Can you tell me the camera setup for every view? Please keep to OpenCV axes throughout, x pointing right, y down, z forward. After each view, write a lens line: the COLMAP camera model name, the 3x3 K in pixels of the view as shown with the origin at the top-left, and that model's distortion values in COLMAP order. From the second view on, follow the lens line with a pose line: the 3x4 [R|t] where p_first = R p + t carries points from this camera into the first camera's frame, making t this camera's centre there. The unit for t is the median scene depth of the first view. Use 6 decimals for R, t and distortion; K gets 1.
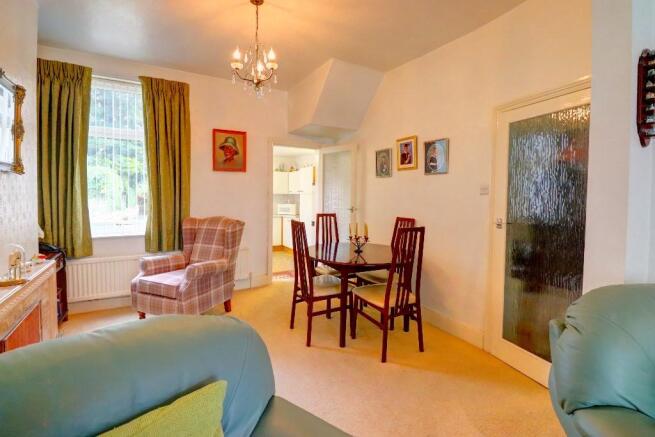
lens RADIAL K [[303.5, 0, 327.5], [0, 303.5, 215.0], [0, 0, 1]] dist [-0.022677, -0.000885]
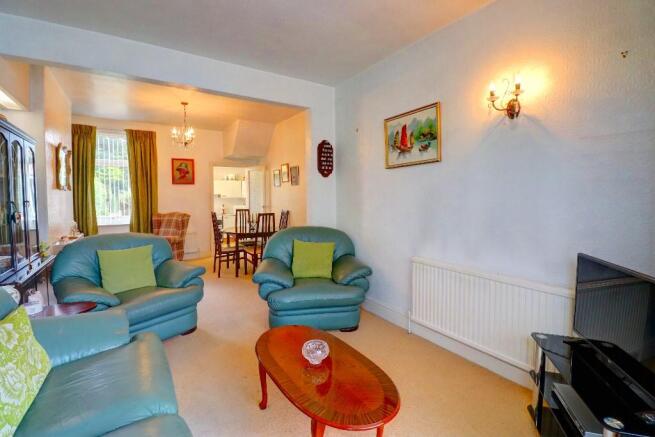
lens RADIAL K [[303.5, 0, 327.7], [0, 303.5, 219.3], [0, 0, 1]] dist [-0.022677, -0.000885]
pose [[0.998751, -0.016570, 0.047127, 0.402961], [0.016578, 0.999863, 0.000223, 0.057885], [-0.047124, 0.000559, 0.998889, -0.700881]]
